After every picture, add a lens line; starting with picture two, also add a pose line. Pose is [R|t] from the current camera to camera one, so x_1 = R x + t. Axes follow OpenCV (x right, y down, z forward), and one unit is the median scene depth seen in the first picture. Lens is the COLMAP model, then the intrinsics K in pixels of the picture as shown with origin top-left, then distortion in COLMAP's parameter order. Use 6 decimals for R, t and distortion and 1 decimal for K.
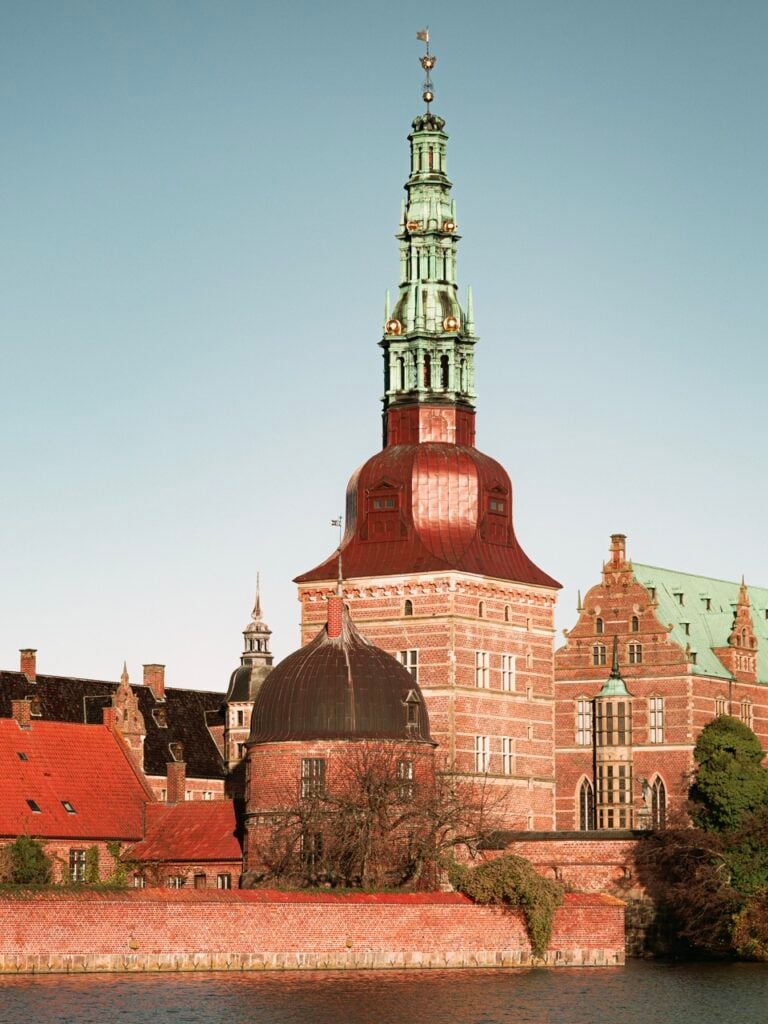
lens RADIAL K [[2977.9, 0, 384.0], [0, 2977.9, 512.0], [0, 0, 1]] dist [-0.063087, -0.631286]
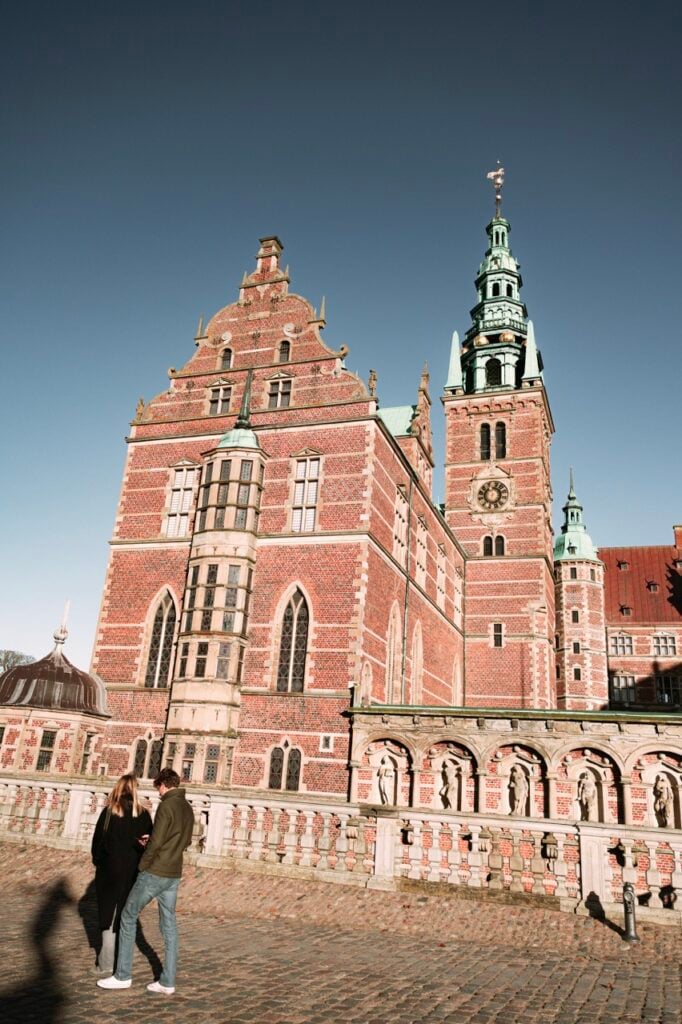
lens RADIAL K [[739.0, 0, 341.0], [0, 739.0, 512.0], [0, 0, 1]] dist [0.004816, 0.001385]
pose [[0.968061, 0.144551, 0.204846, 0.069263], [-0.096007, 0.968509, -0.229724, 0.105167], [-0.231602, 0.202720, 0.951454, 0.860169]]
